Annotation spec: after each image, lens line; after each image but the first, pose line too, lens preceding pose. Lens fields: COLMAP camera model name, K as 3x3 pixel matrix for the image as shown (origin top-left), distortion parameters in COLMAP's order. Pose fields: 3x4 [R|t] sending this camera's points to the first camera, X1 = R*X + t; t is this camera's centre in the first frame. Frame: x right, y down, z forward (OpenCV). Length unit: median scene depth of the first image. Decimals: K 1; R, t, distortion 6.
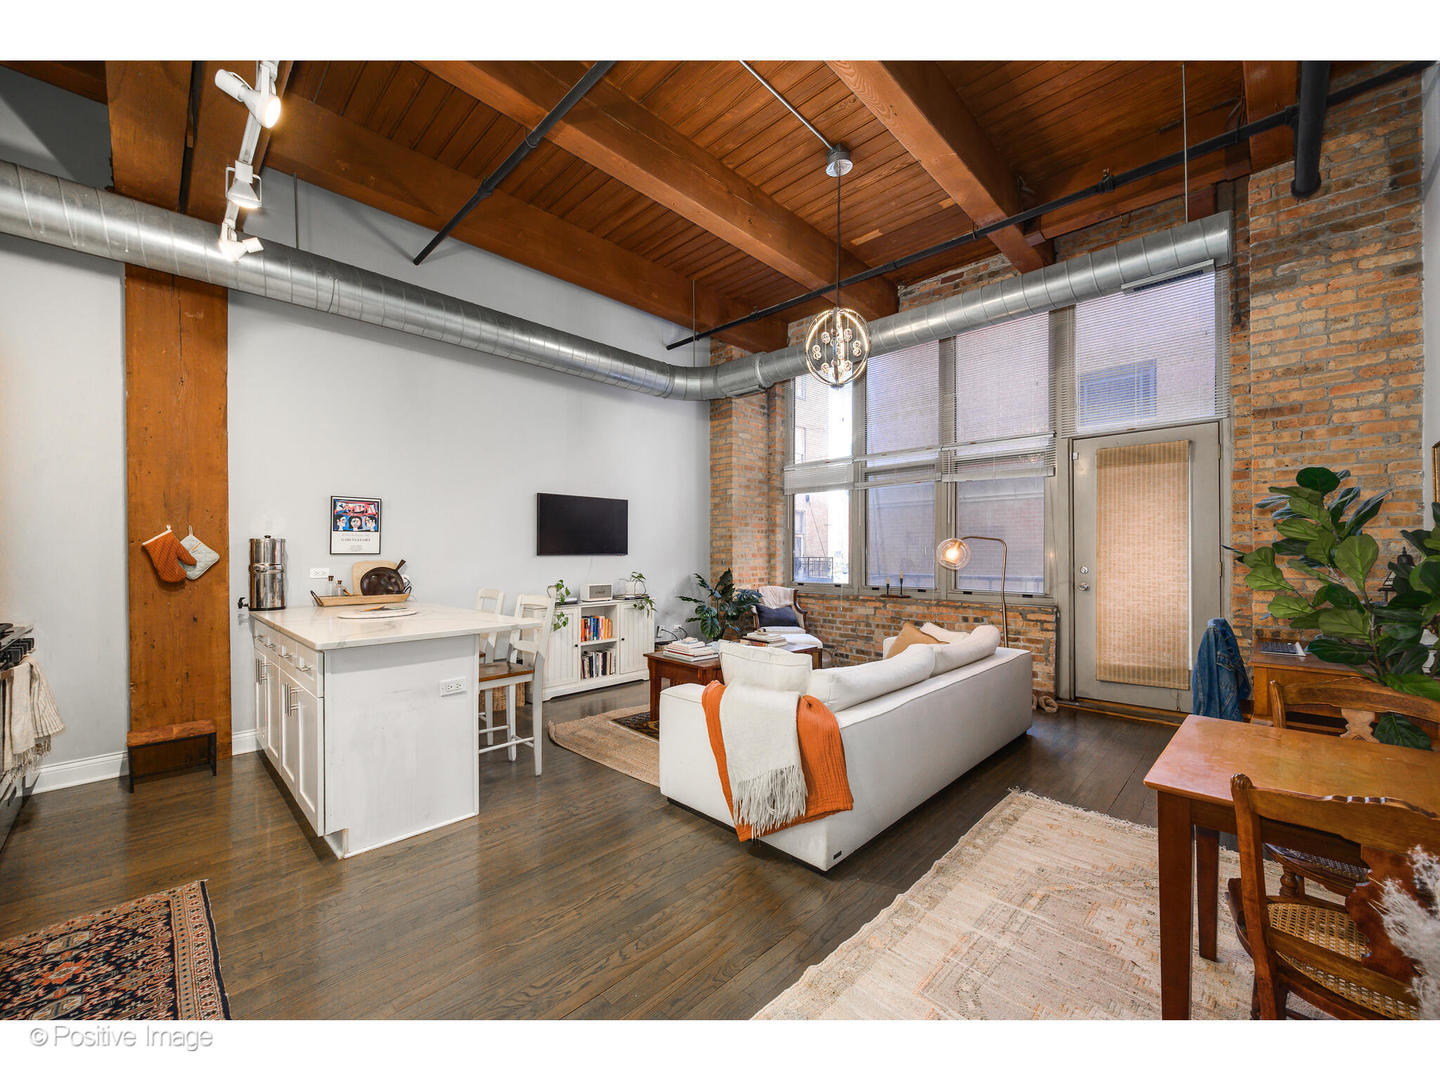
lens RADIAL K [[616.8, 0, 705.7], [0, 616.8, 541.1], [0, 0, 1]] dist [-0.003262, 0.000618]
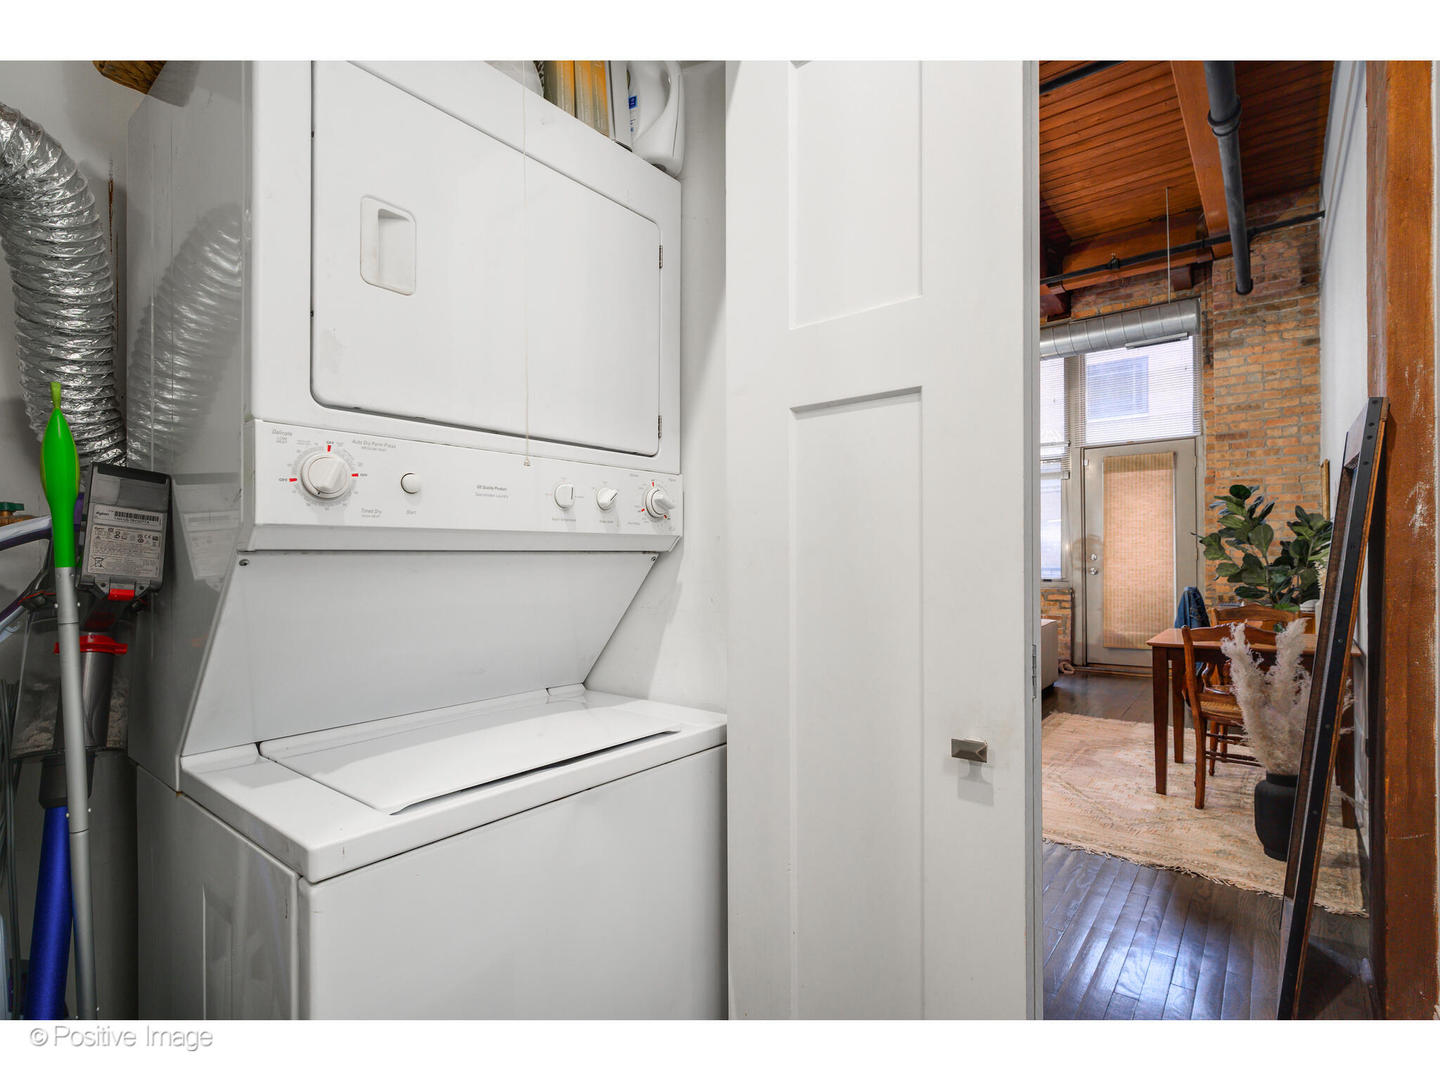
lens RADIAL K [[717.8, 0, 729.5], [0, 717.8, 547.0], [0, 0, 1]] dist [0.001842, -0.002592]
pose [[0.994685, -0.010363, 0.102445, -0.375328], [0.009615, 0.999923, 0.007786, 0.014013], [-0.102518, -0.006760, 0.994708, -0.510989]]
